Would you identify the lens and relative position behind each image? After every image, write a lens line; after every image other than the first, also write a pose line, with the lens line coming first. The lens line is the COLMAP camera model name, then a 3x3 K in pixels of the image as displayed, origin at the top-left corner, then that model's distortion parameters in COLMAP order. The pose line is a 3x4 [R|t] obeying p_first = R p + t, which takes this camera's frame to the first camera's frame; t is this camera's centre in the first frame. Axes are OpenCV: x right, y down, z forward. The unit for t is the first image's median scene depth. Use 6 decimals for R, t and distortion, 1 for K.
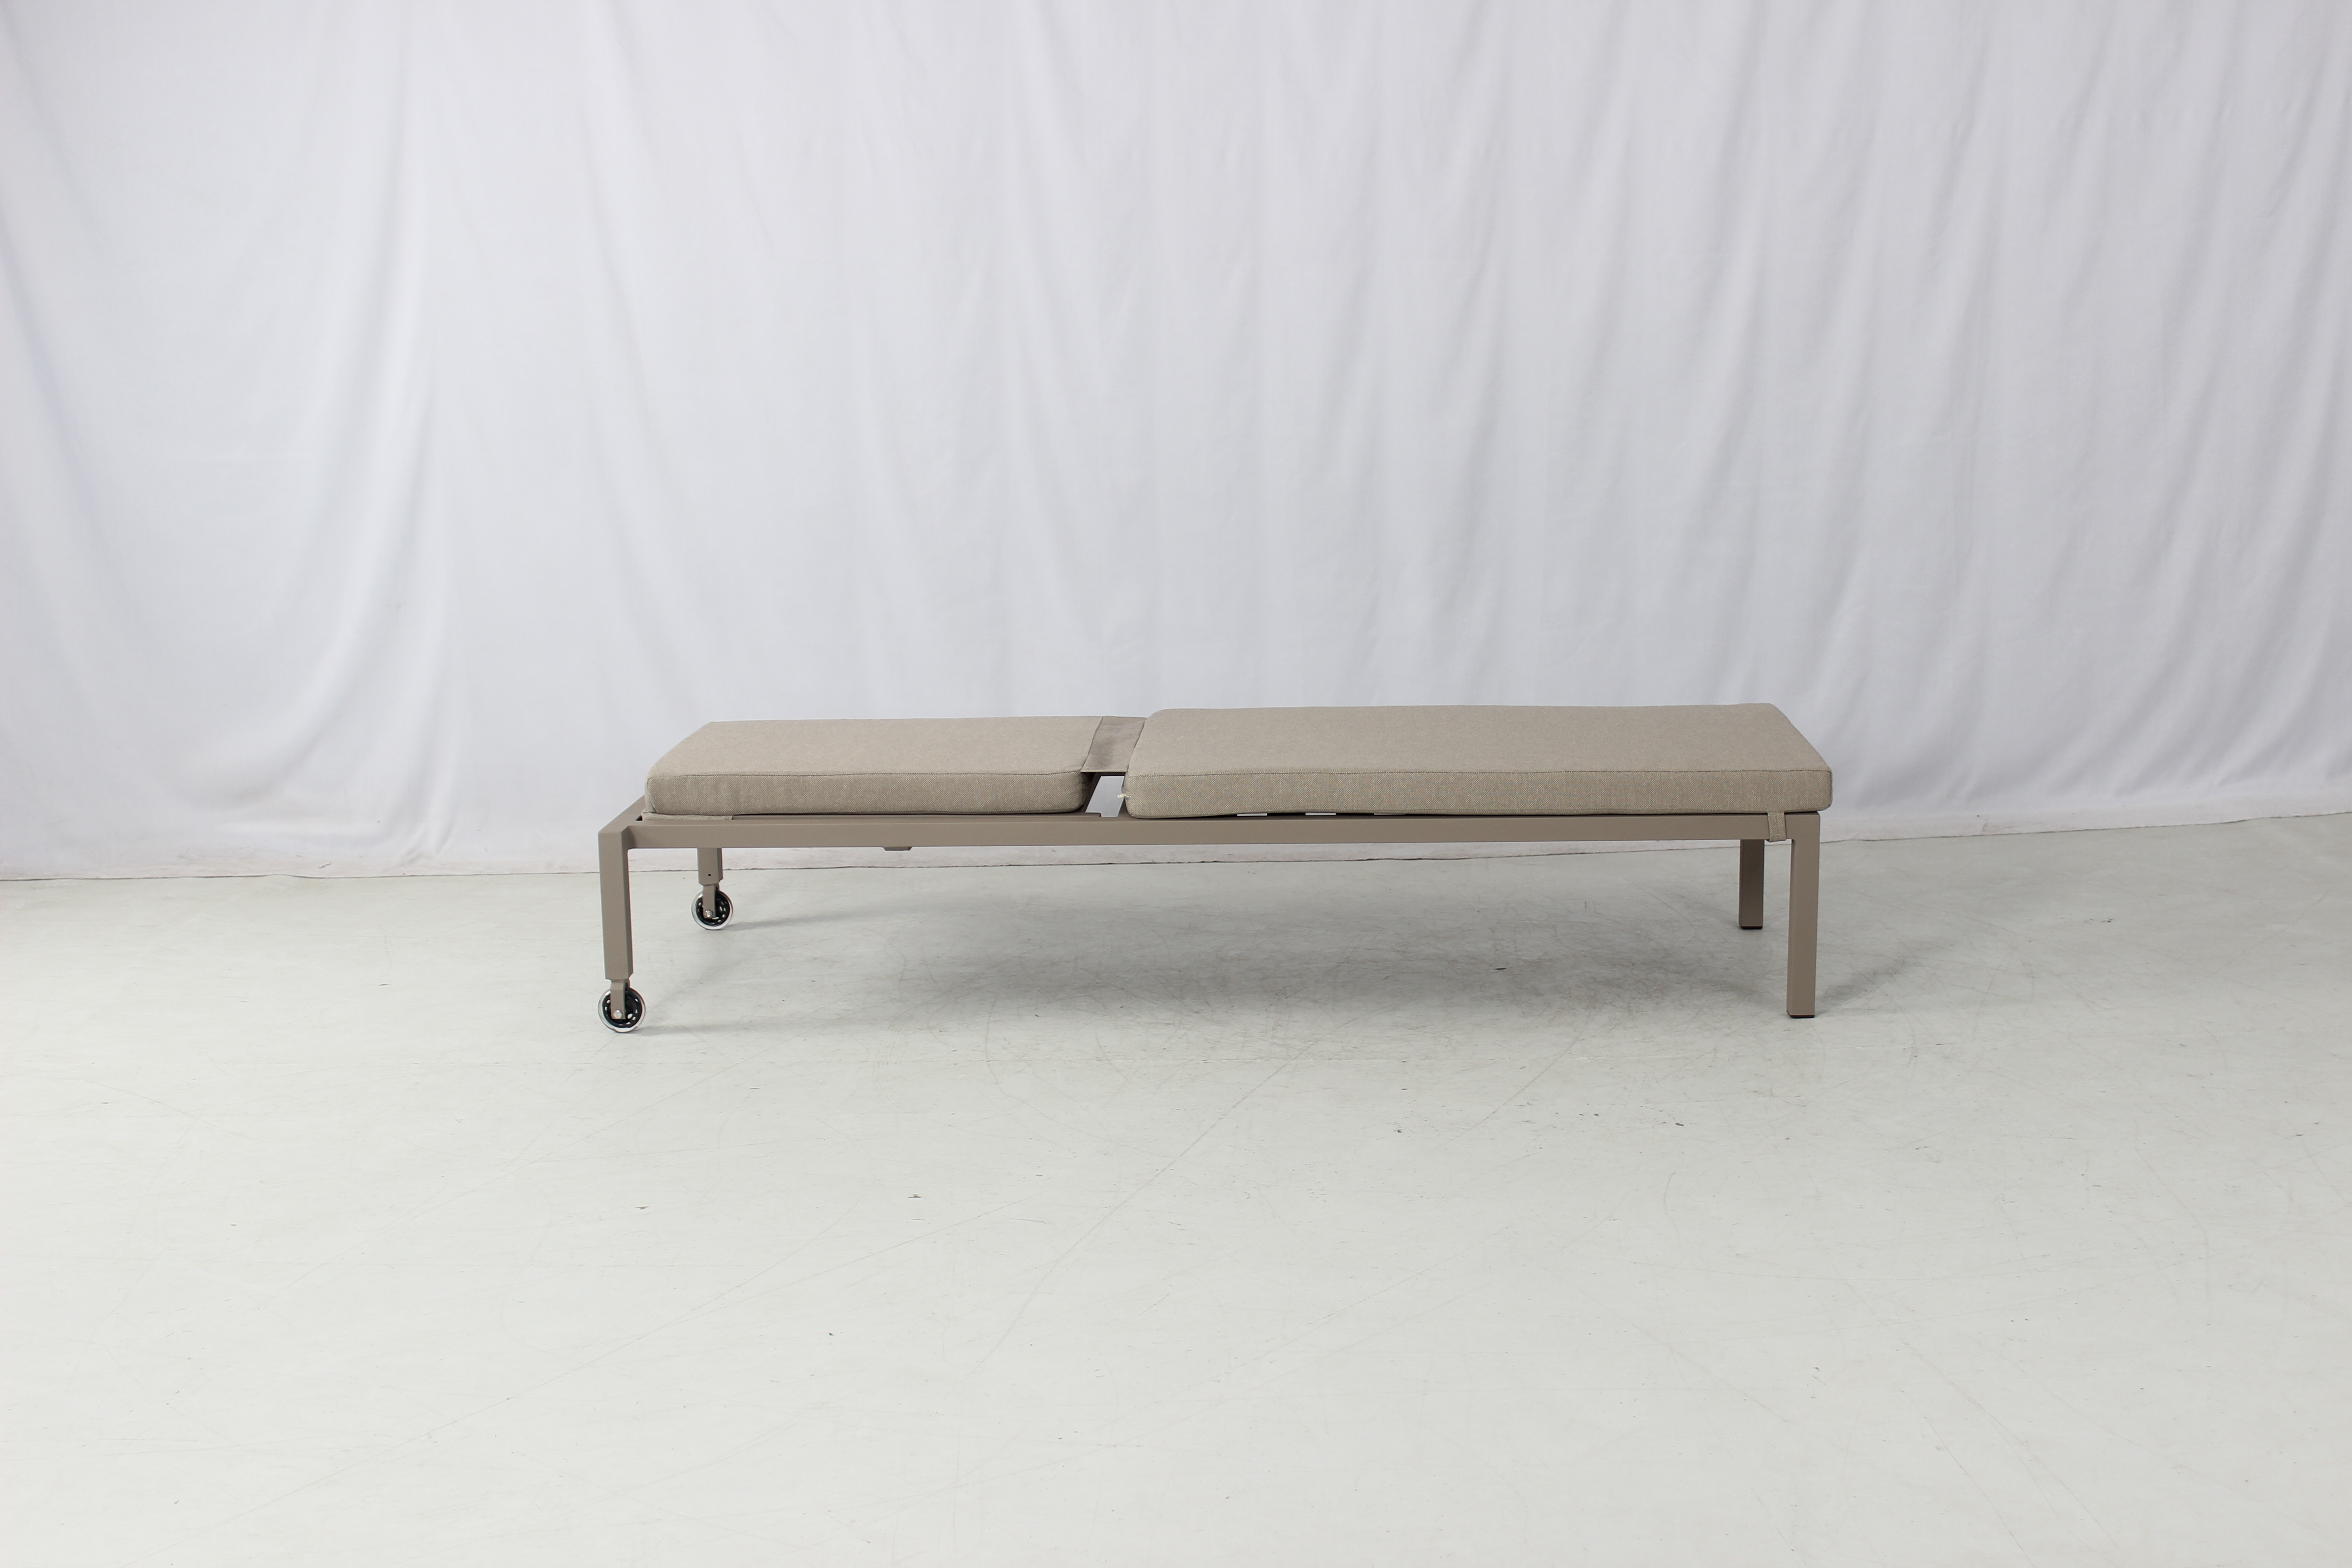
lens RADIAL K [[3052.8, 0, 1184.4], [0, 3052.8, 776.7], [0, 0, 1]] dist [-0.031654, 0.015410]
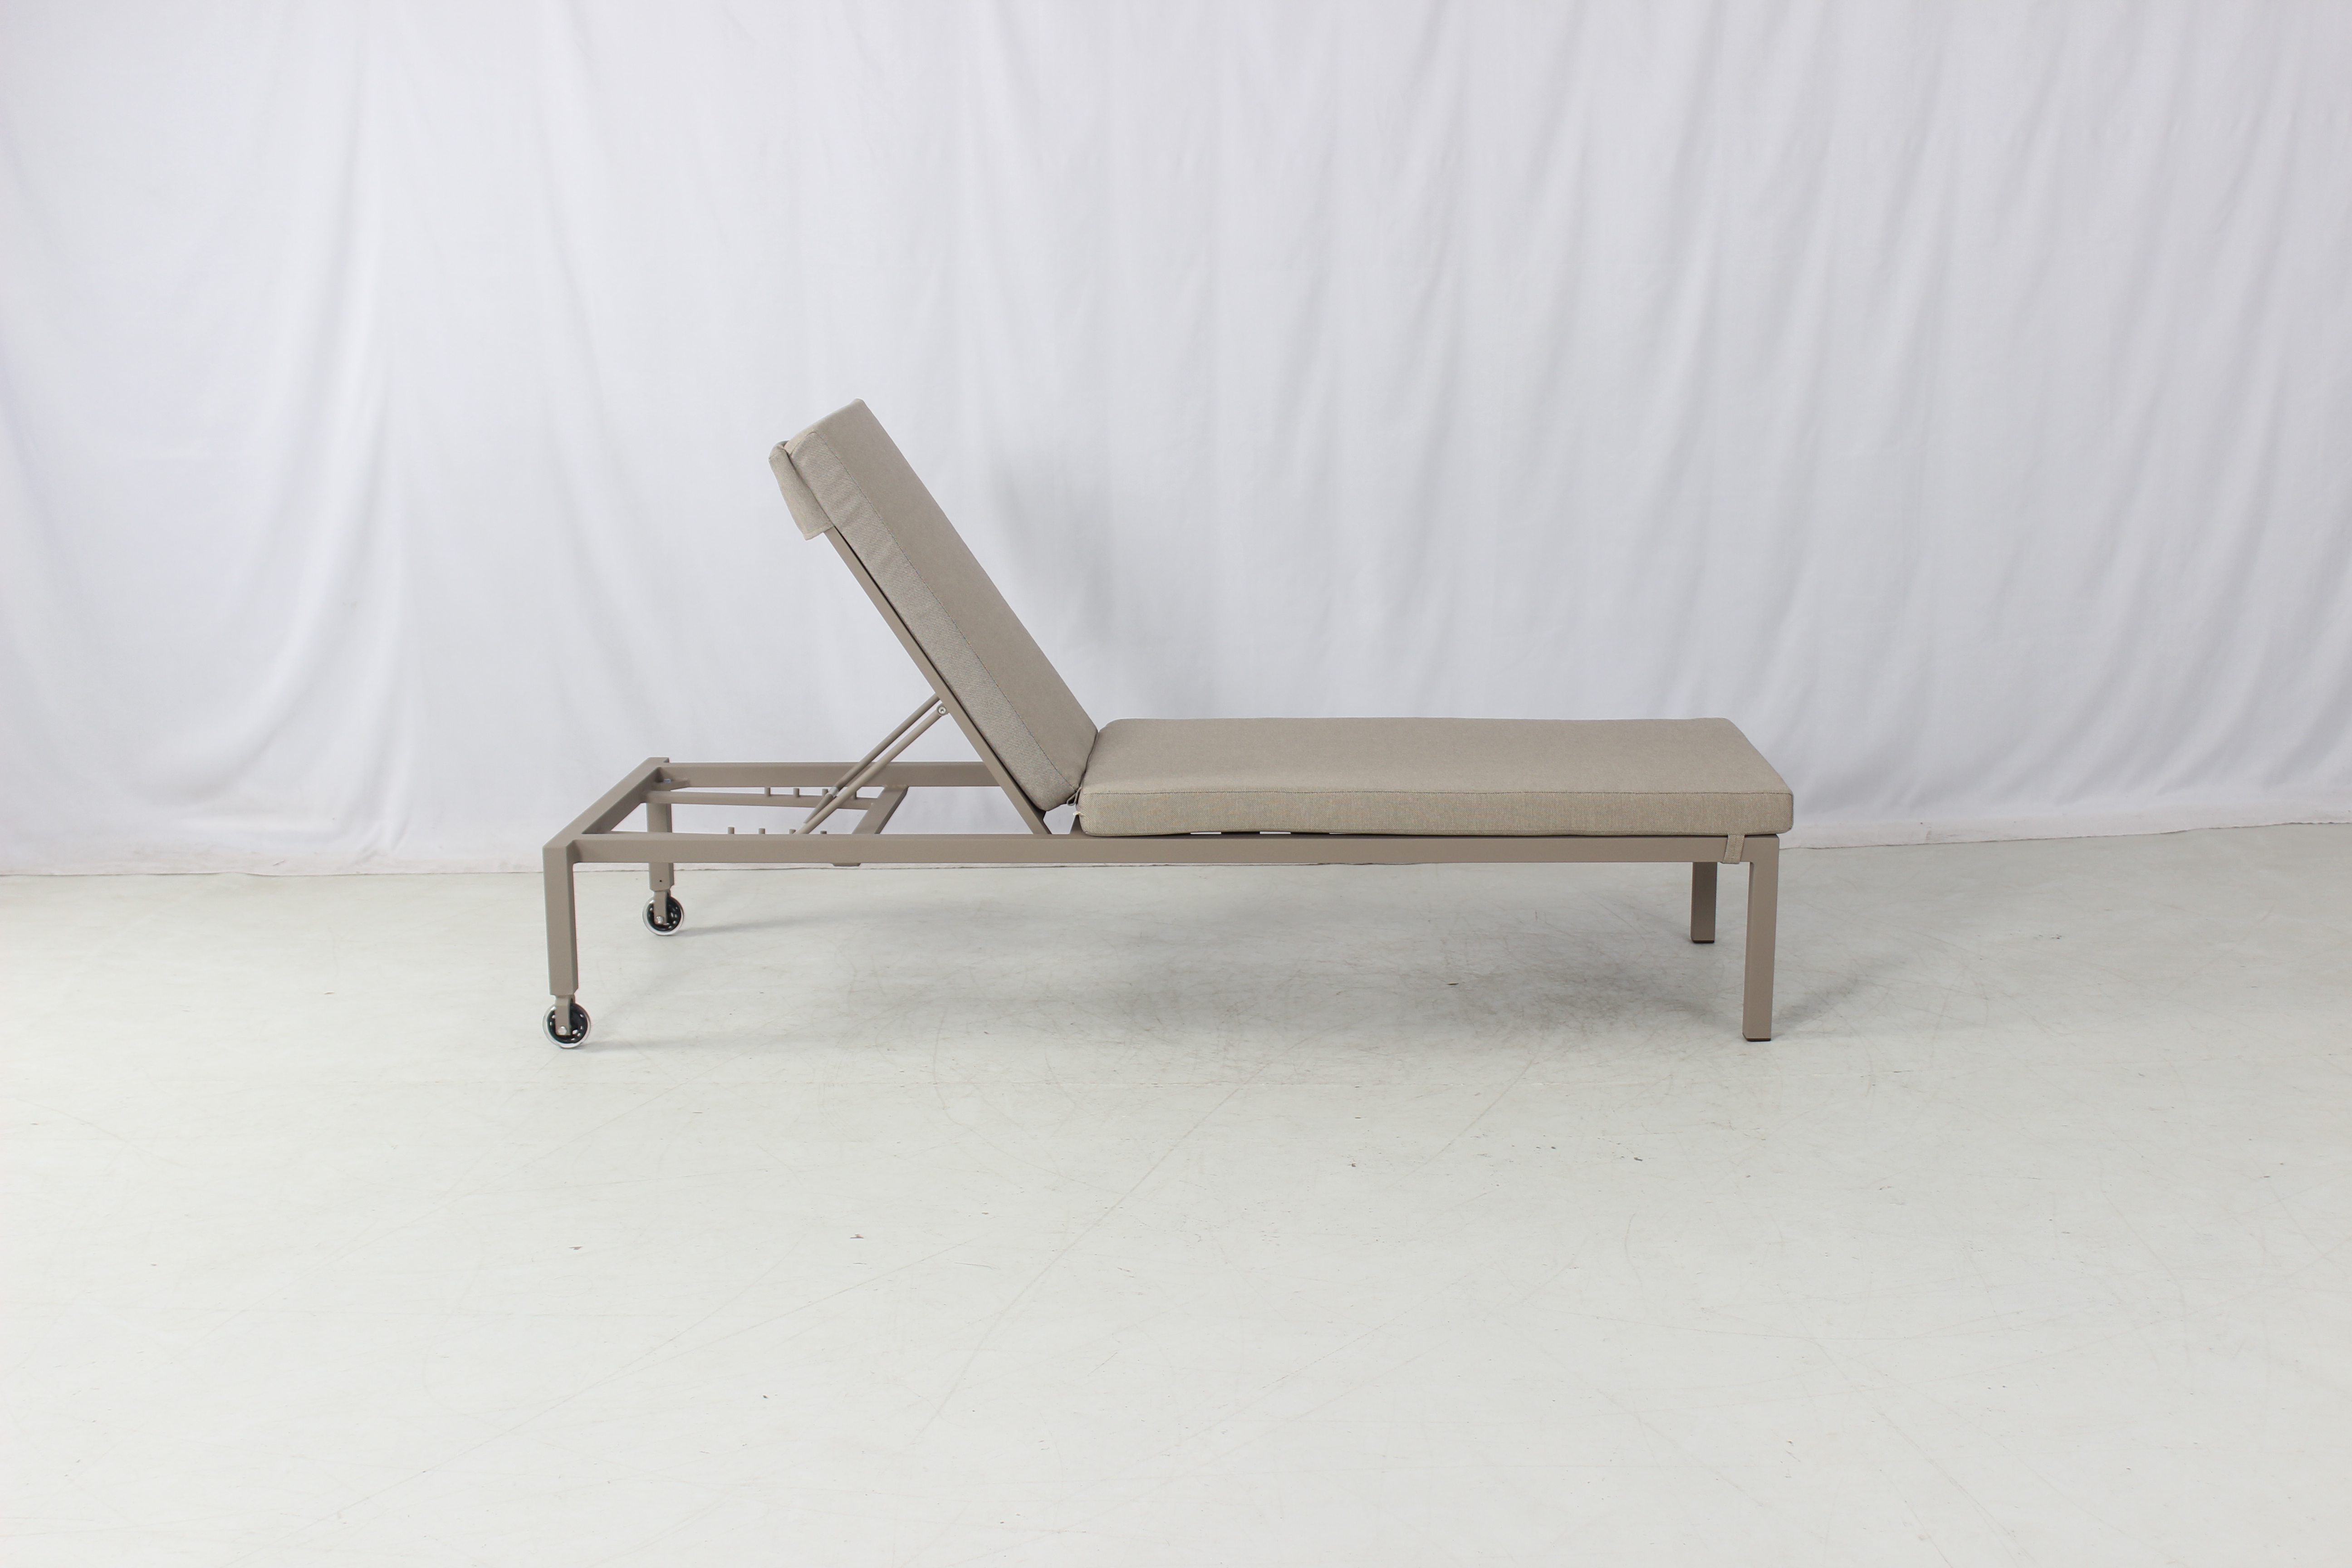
lens RADIAL K [[2859.5, 0, 1176.0], [0, 2859.5, 784.0], [0, 0, 1]] dist [-0.056536, 0.053068]
pose [[0.999880, 0.006850, 0.013905, -0.000204], [-0.007096, 0.999818, 0.017700, -0.019101], [-0.013781, -0.017797, 0.999747, 0.072918]]
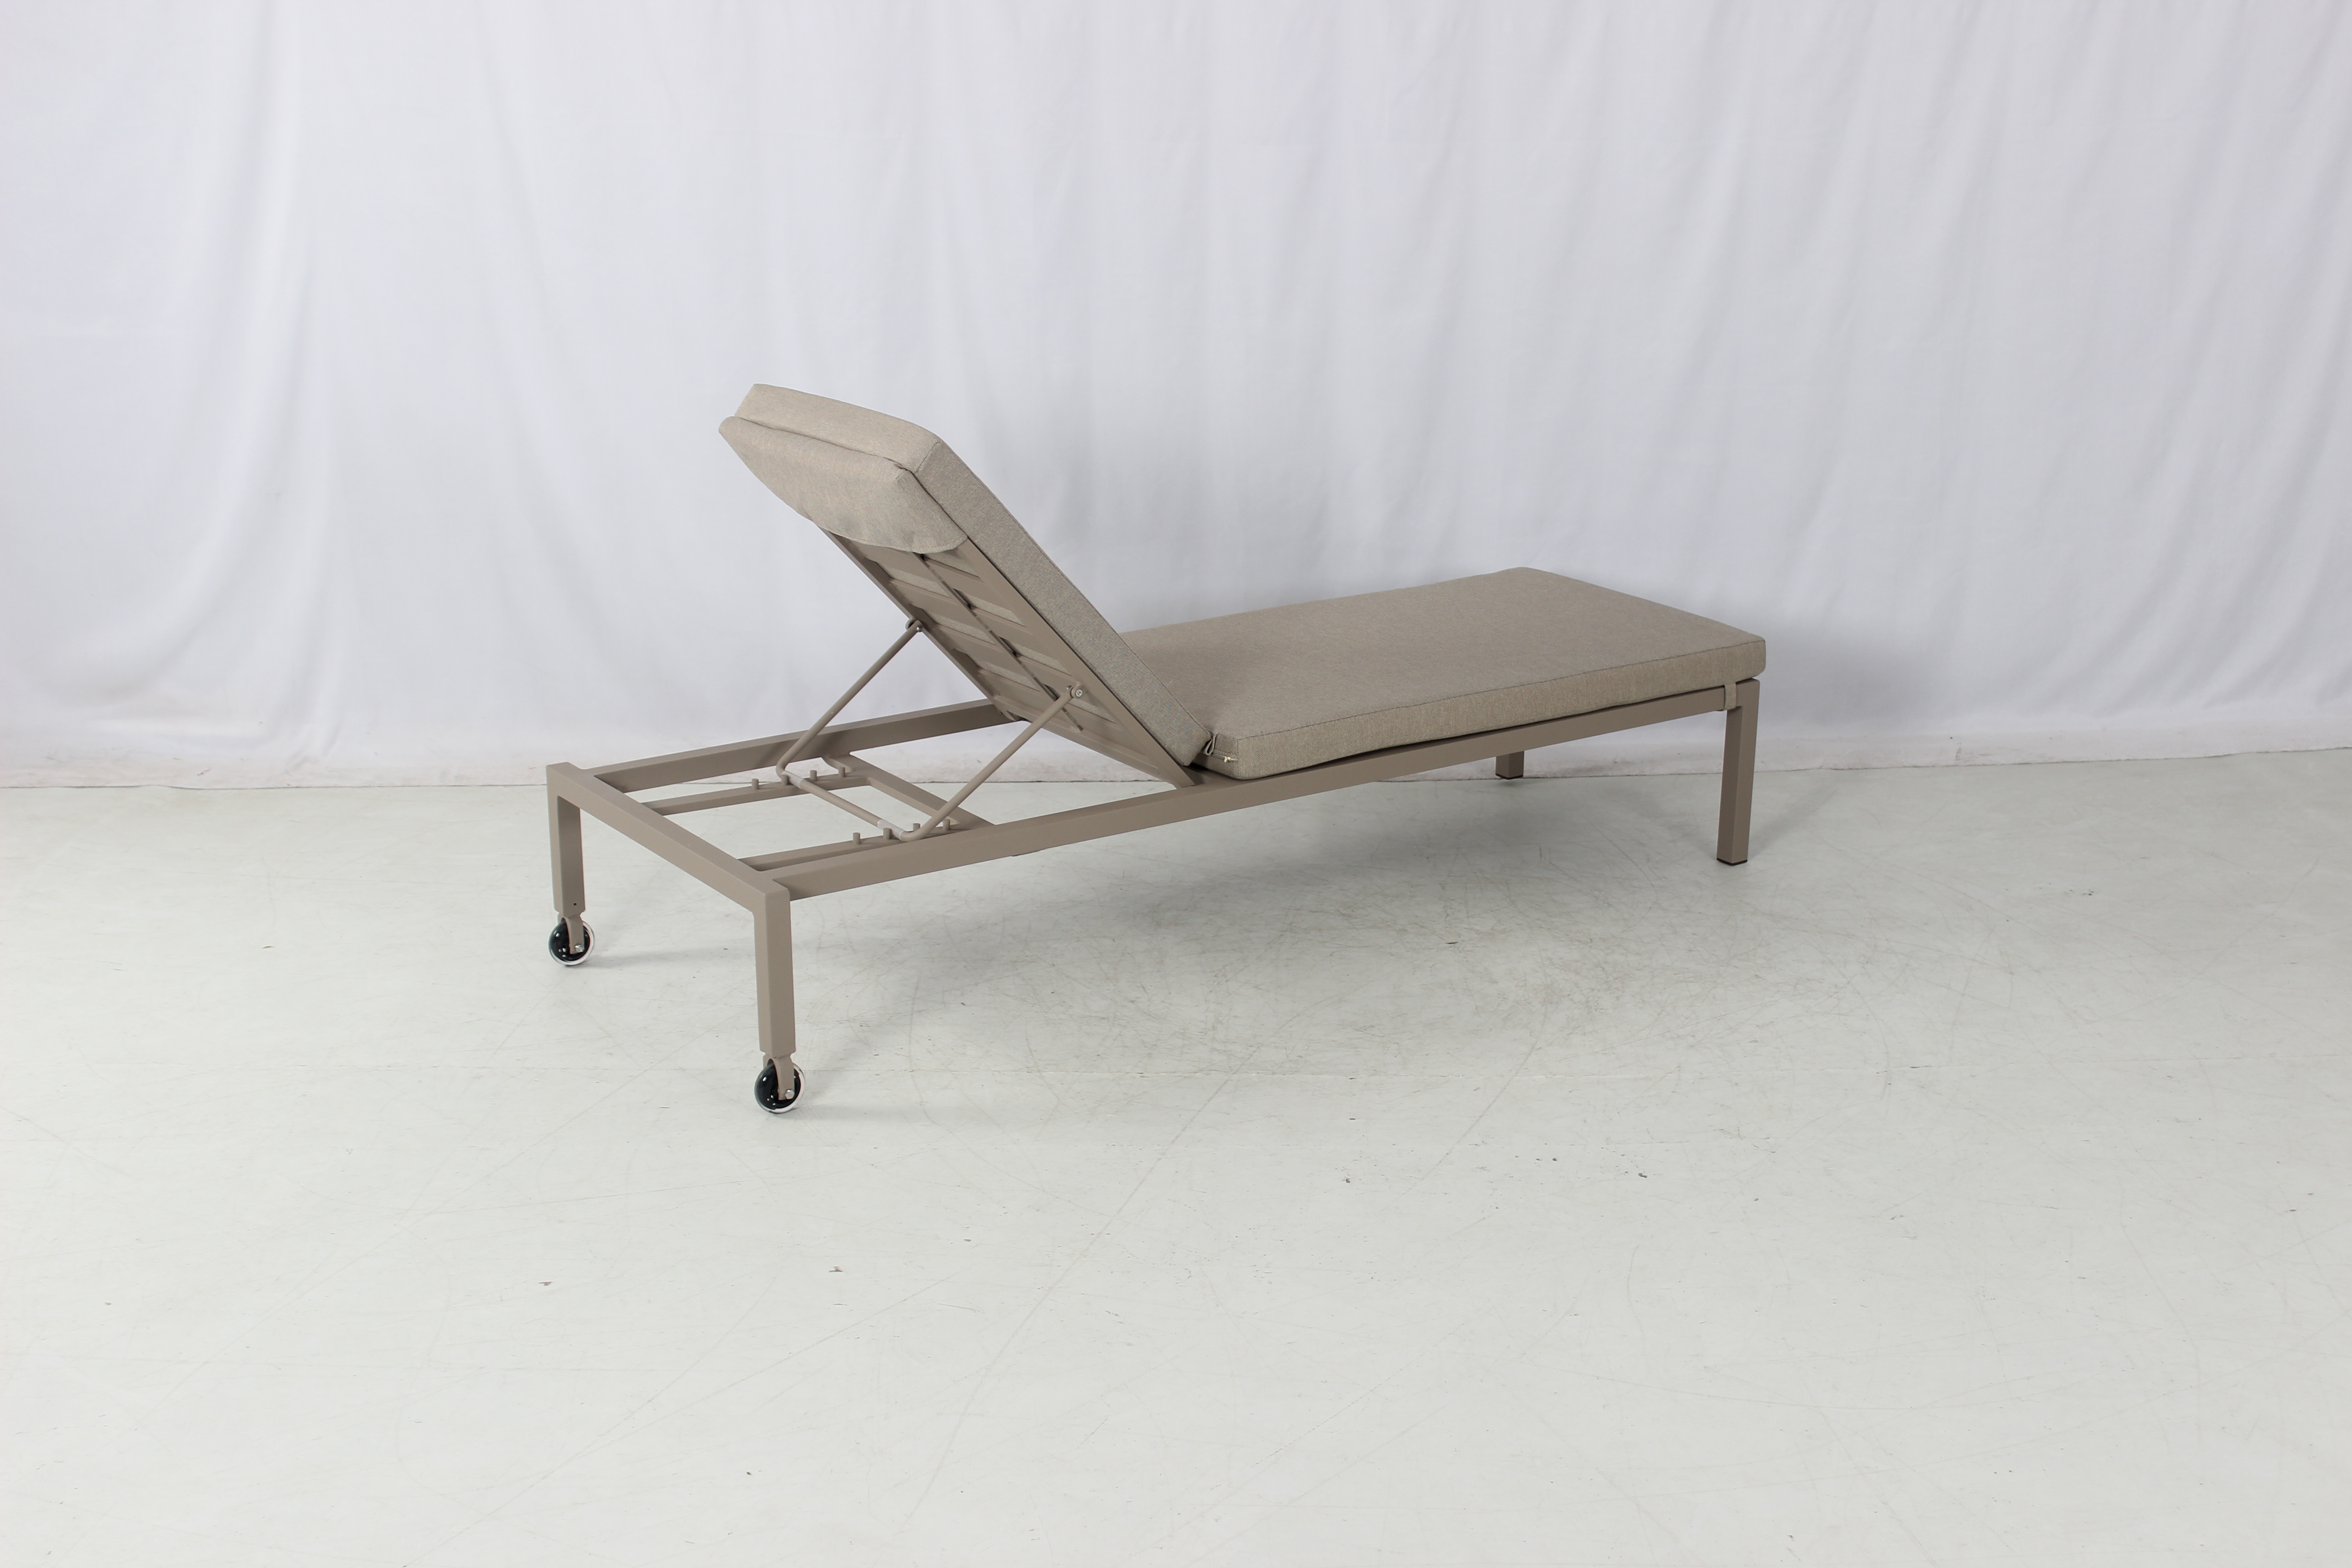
lens RADIAL K [[3124.2, 0, 1171.1], [0, 3124.2, 781.7], [0, 0, 1]] dist [-0.026530, 0.008924]
pose [[0.999614, 0.013804, 0.024100, -0.008167], [-0.016391, 0.993722, 0.110672, -0.097298], [-0.022421, -0.111025, 0.993565, 0.044472]]
